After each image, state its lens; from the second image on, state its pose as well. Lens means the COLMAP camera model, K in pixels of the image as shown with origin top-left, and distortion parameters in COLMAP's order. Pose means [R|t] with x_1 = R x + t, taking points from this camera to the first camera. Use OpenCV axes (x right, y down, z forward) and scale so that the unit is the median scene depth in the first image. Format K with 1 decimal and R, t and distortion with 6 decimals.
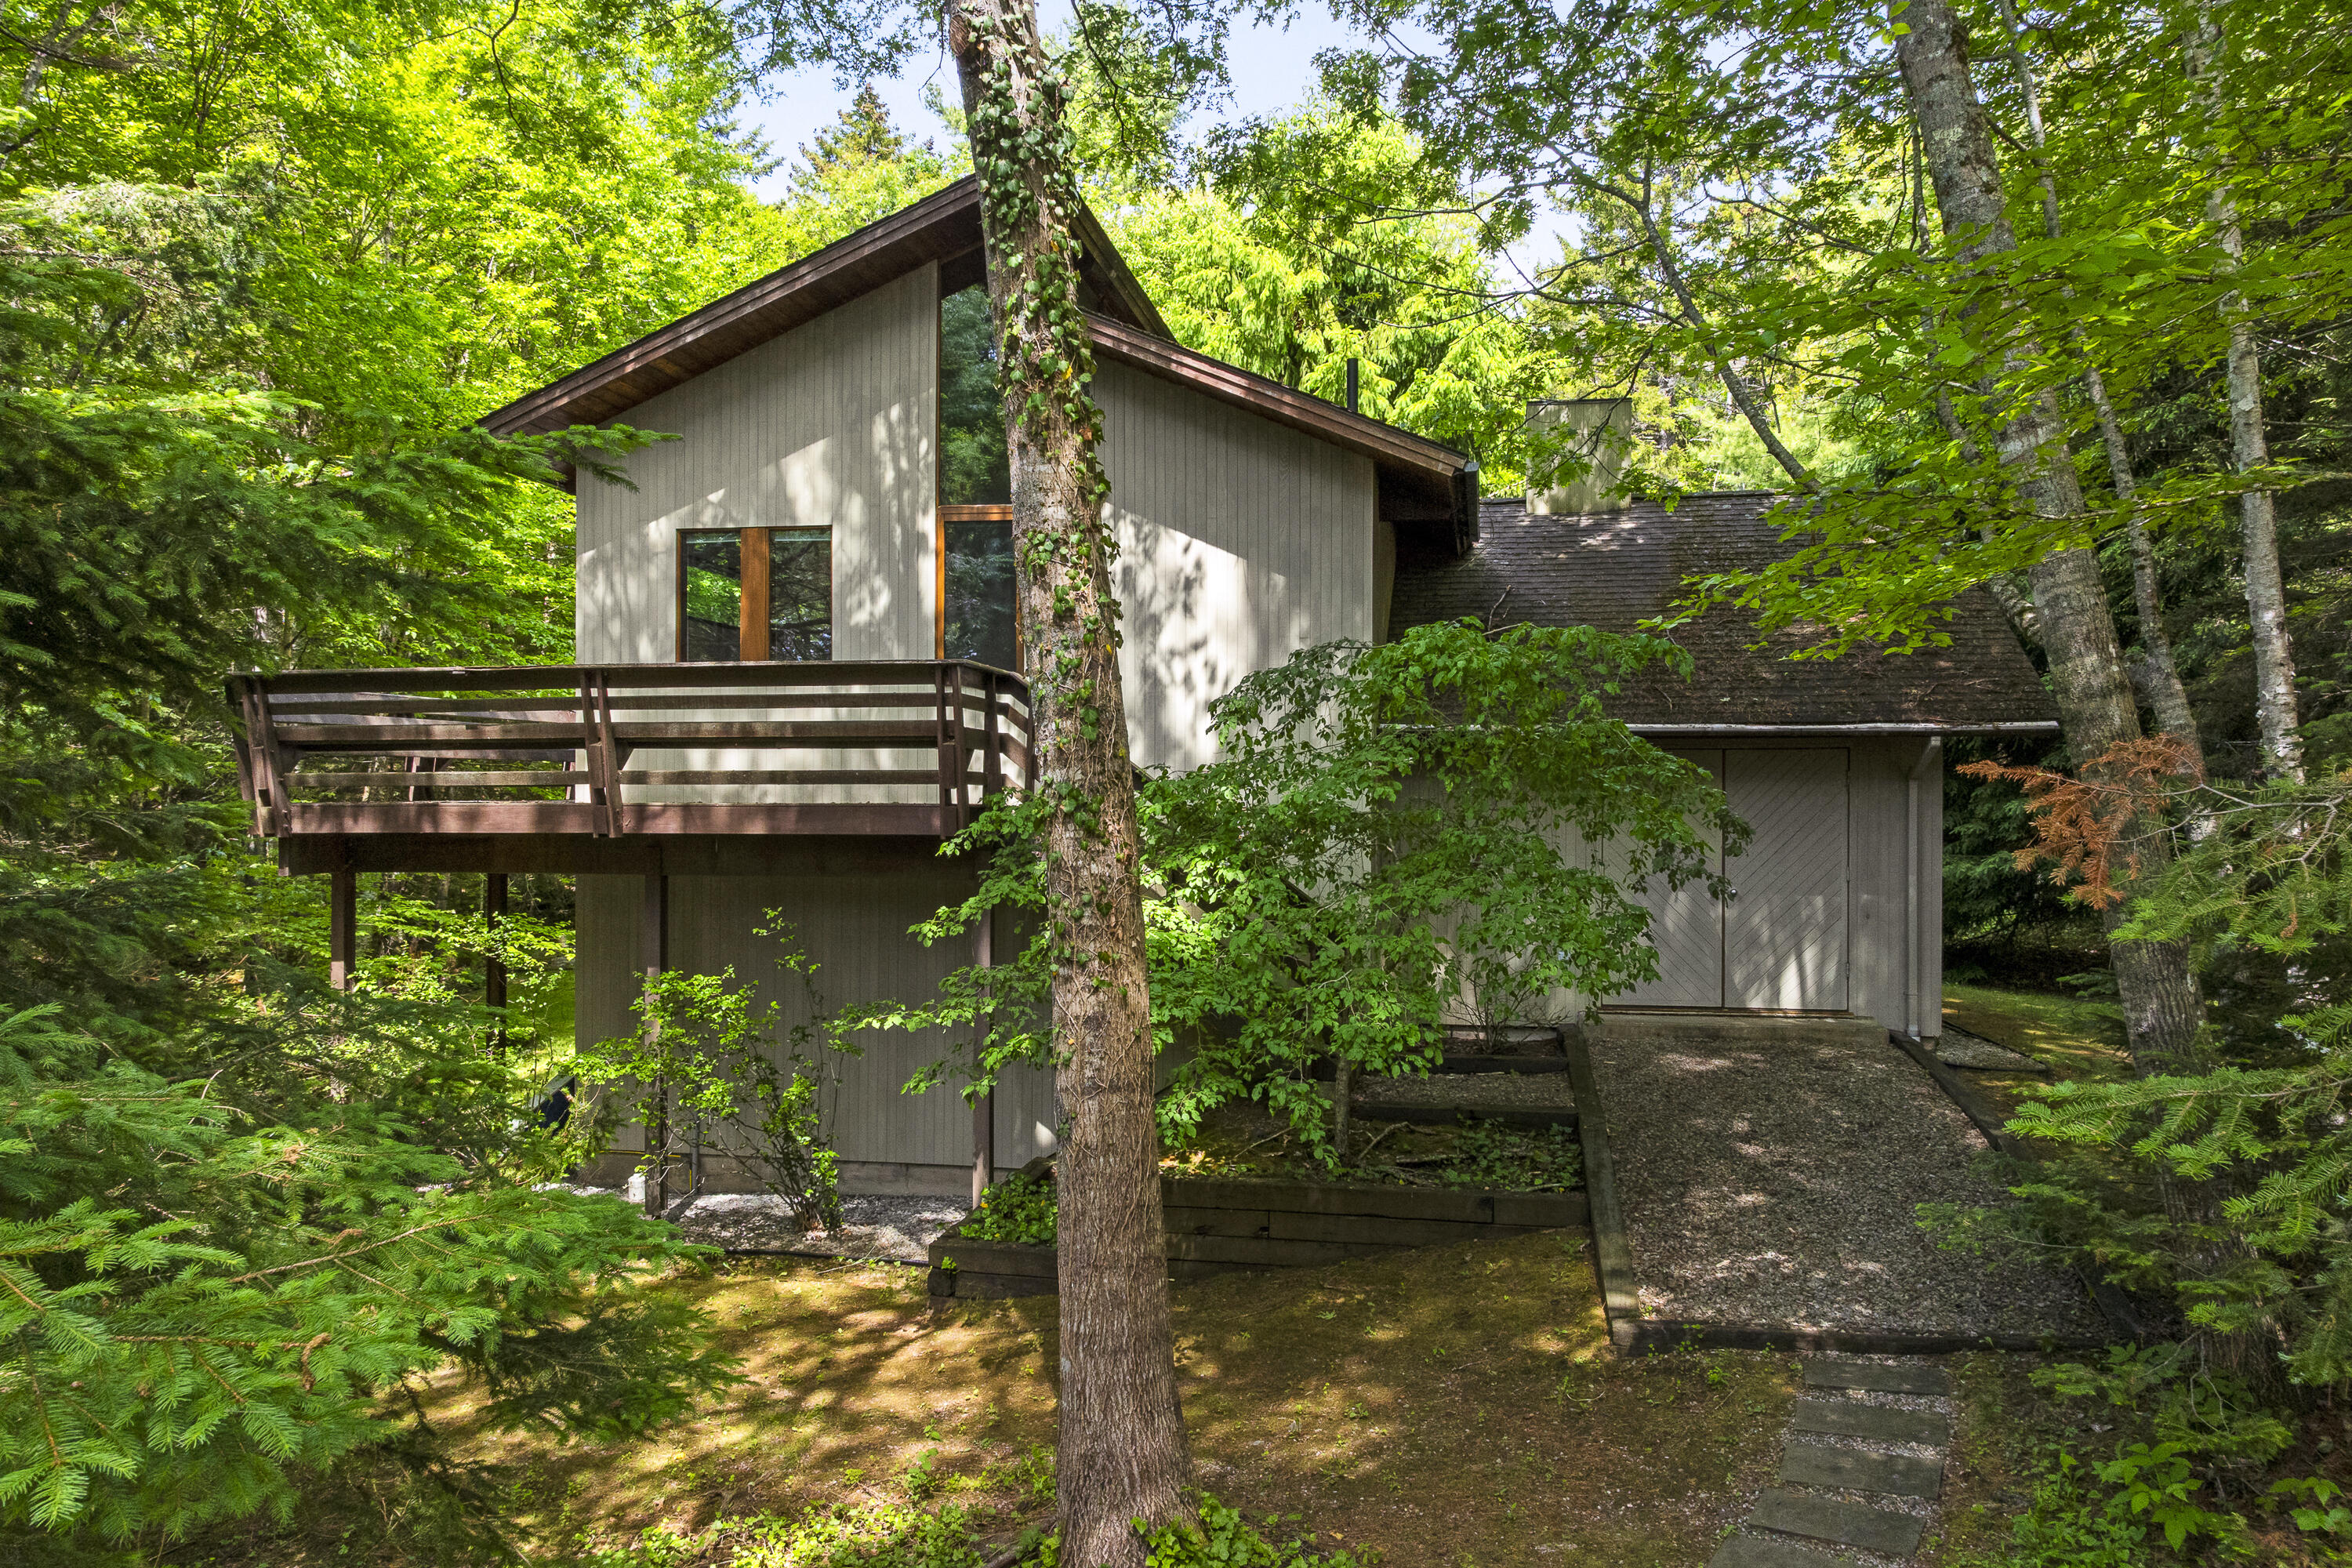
lens RADIAL K [[1690.1, 0, 1176.0], [0, 1690.1, 784.0], [0, 0, 1]] dist [0.014301, -0.002986]
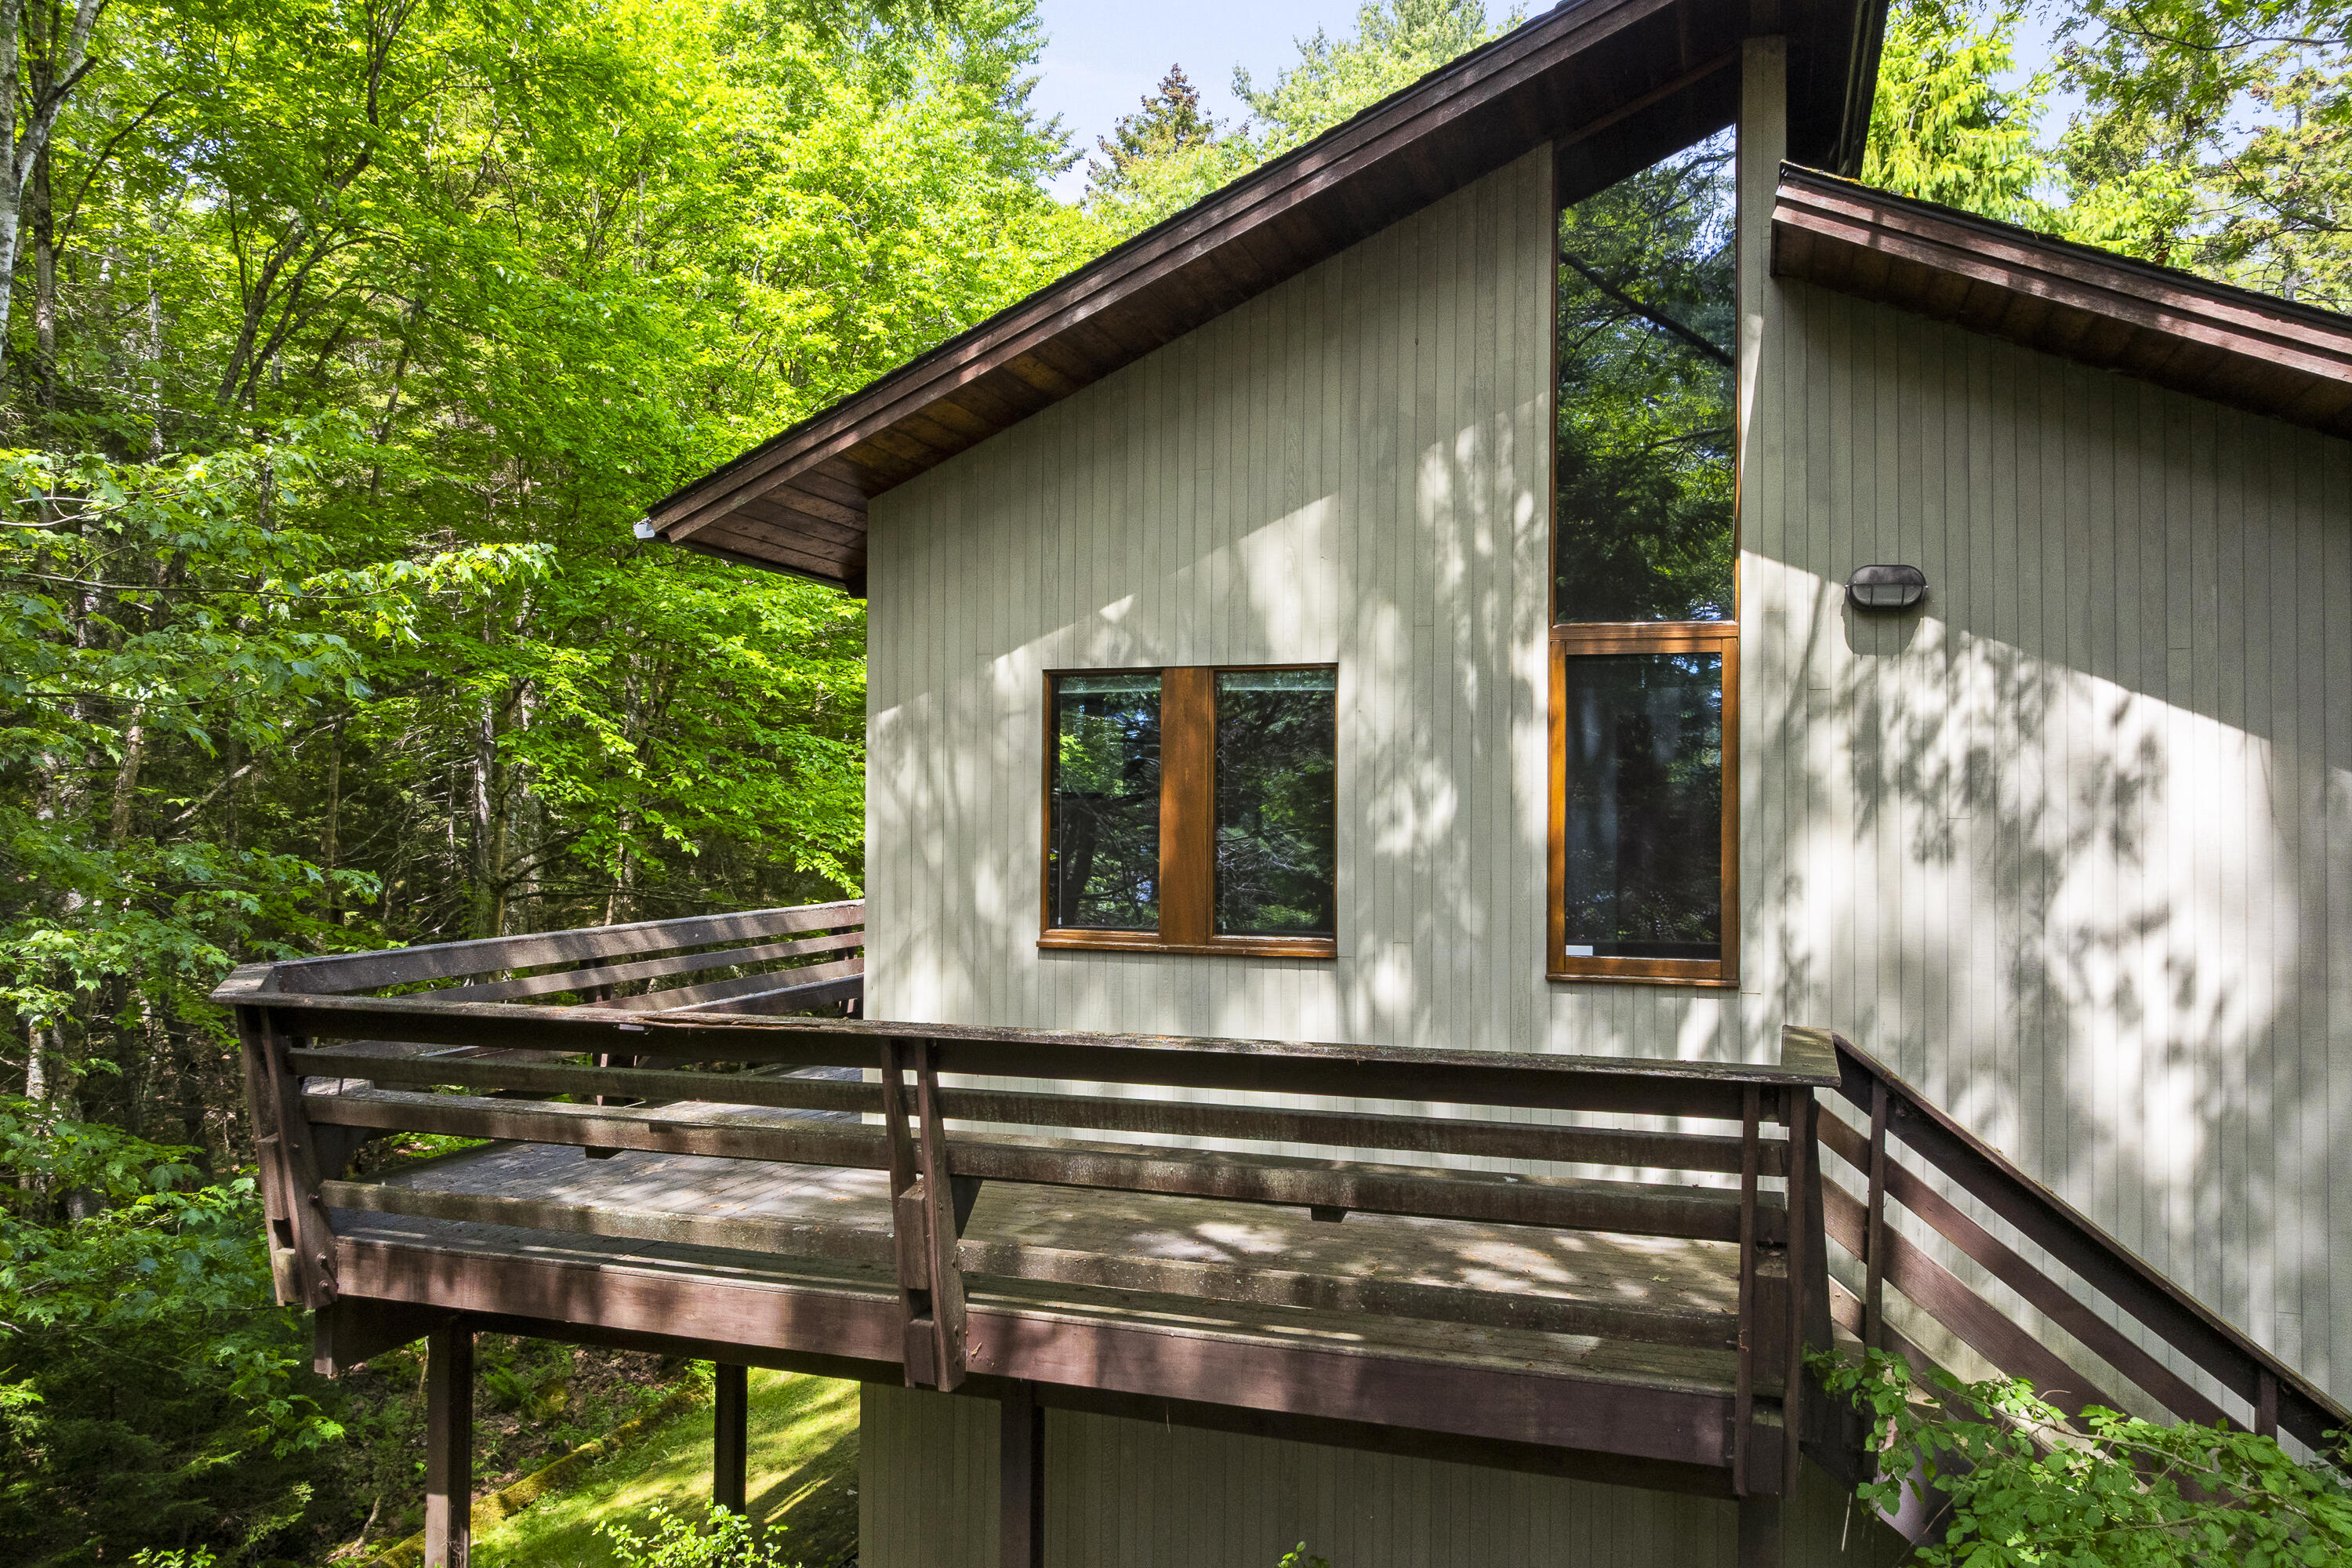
lens RADIAL K [[1690.1, 0, 1176.0], [0, 1690.1, 784.0], [0, 0, 1]] dist [0.014301, -0.002986]
pose [[0.988930, 0.000511, -0.148385, -0.171273], [-0.002192, 0.999935, -0.011169, -0.107190], [0.148370, 0.011371, 0.988867, 0.466292]]
